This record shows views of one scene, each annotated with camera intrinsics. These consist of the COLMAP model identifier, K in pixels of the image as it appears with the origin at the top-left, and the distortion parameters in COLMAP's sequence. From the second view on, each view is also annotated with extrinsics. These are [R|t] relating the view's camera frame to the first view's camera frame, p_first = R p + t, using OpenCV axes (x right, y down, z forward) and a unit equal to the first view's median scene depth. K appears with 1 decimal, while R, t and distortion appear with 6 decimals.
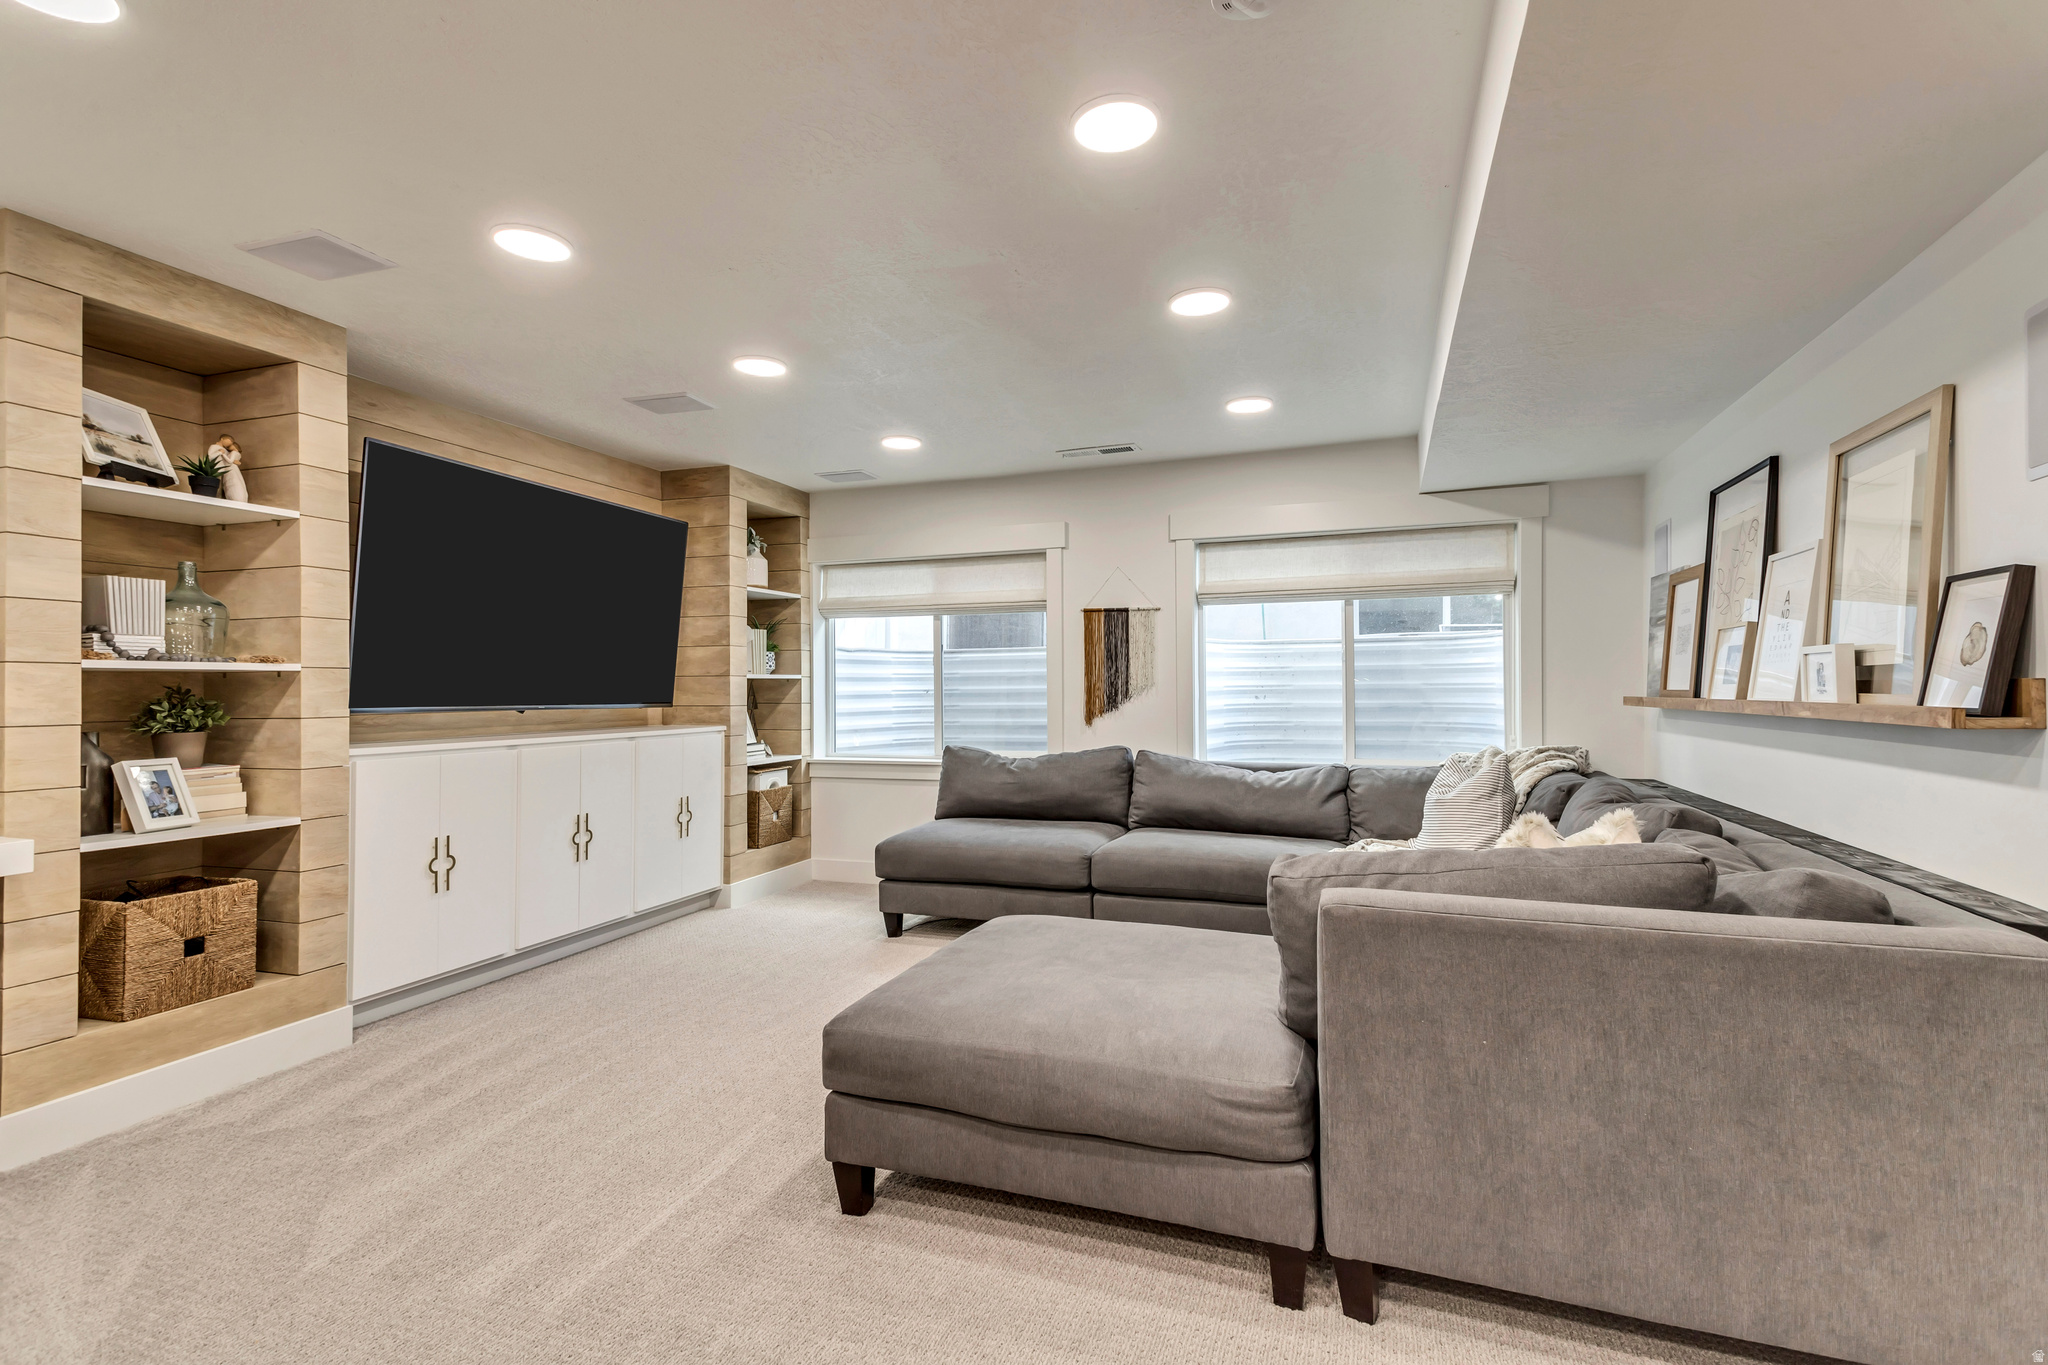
lens RADIAL K [[974.4, 0, 1030.5], [0, 974.4, 685.9], [0, 0, 1]] dist [0.027180, 0.000200]
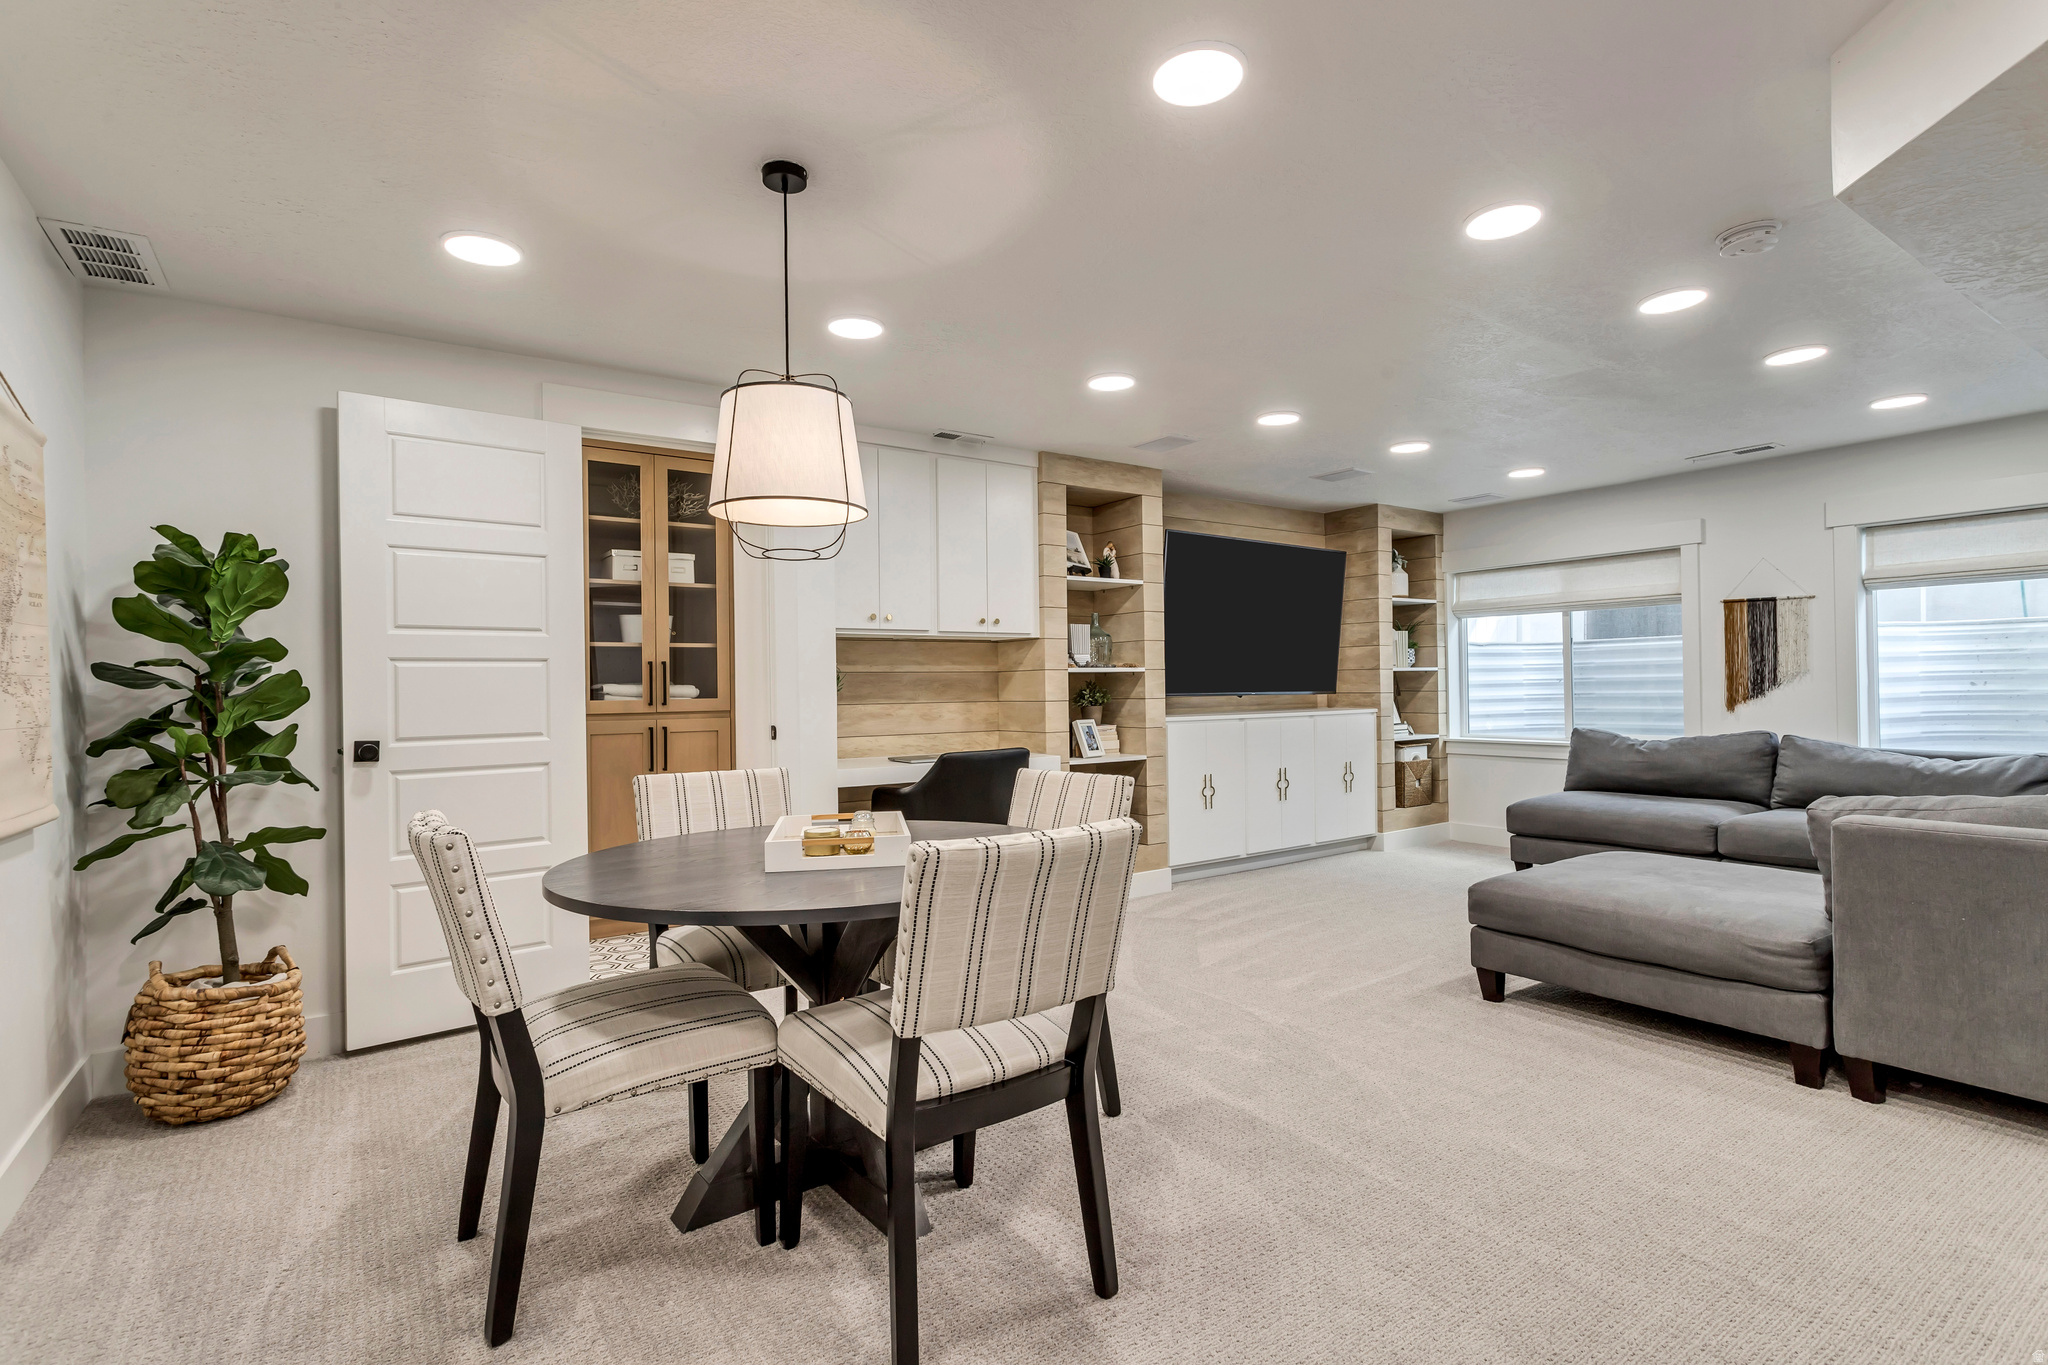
lens RADIAL K [[974.4, 0, 1058.7], [0, 974.4, 675.9], [0, 0, 1]] dist [0.027180, 0.000200]
pose [[0.830575, -0.011353, -0.556791, 0.090237], [0.011073, 0.999931, -0.003870, -0.002589], [0.556797, -0.002951, 0.830644, -0.491994]]
